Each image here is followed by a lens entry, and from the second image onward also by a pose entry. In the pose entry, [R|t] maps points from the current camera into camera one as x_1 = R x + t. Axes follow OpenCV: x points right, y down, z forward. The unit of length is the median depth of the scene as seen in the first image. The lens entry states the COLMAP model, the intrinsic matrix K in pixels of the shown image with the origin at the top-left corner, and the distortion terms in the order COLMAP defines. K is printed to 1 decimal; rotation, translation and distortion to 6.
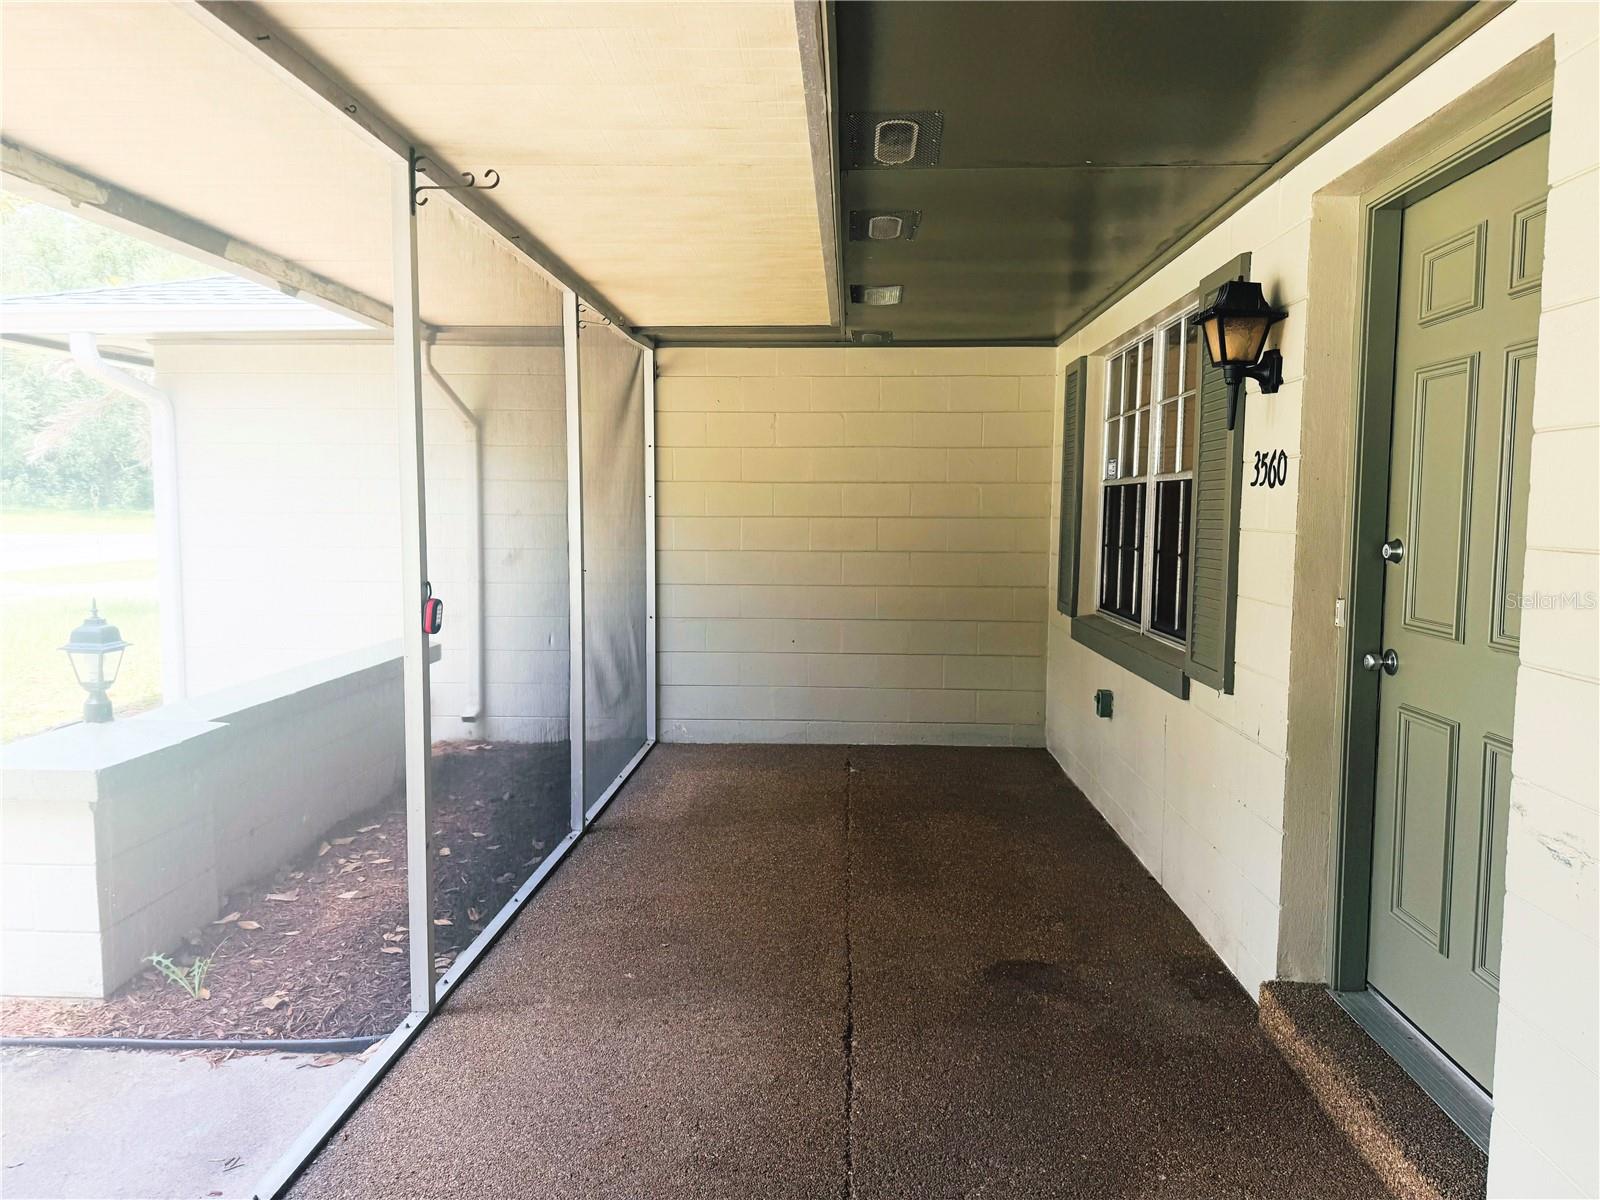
lens RADIAL K [[1111.5, 0, 800.3], [0, 1111.5, 596.7], [0, 0, 1]] dist [0.004841, -0.039172]
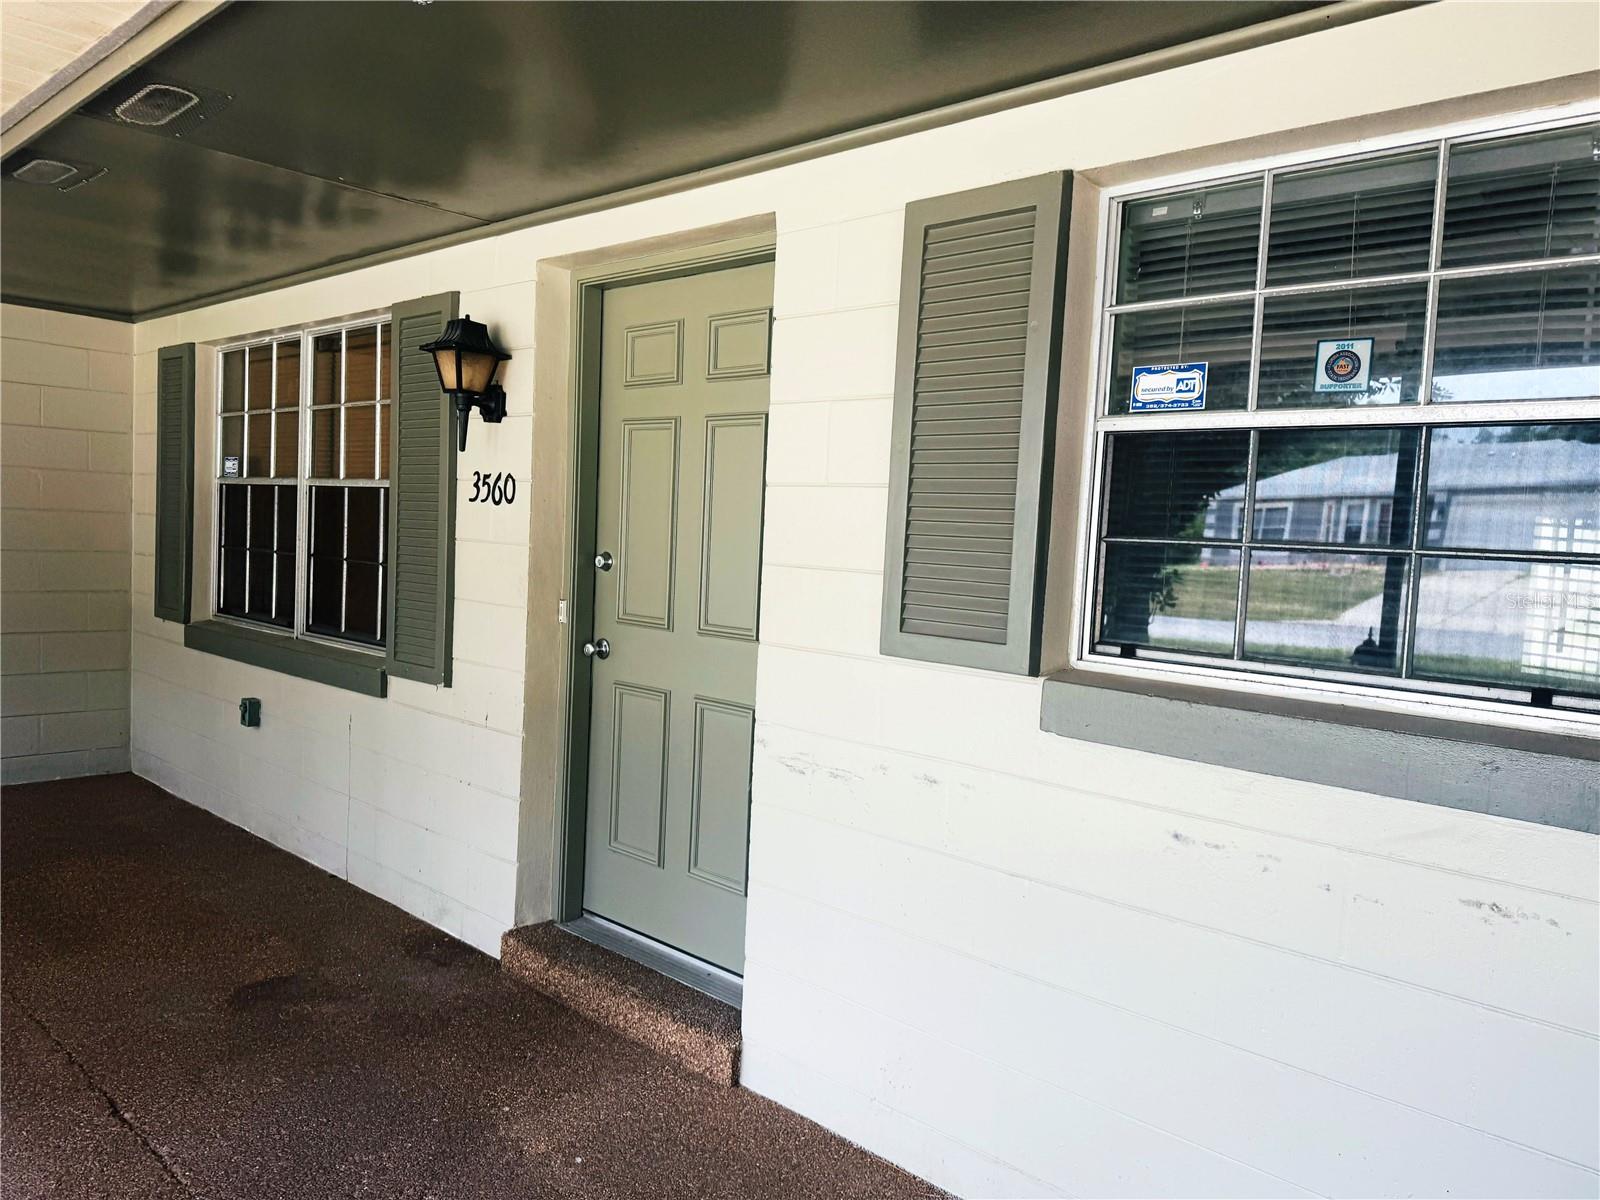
lens RADIAL K [[1110.2, 0, 807.1], [0, 1110.2, 599.2], [0, 0, 1]] dist [0.062688, -0.087364]
pose [[0.632988, -0.022793, 0.773826, -0.272381], [0.018909, 0.999723, 0.013979, -0.010029], [-0.773930, 0.005784, 0.633244, 0.015516]]
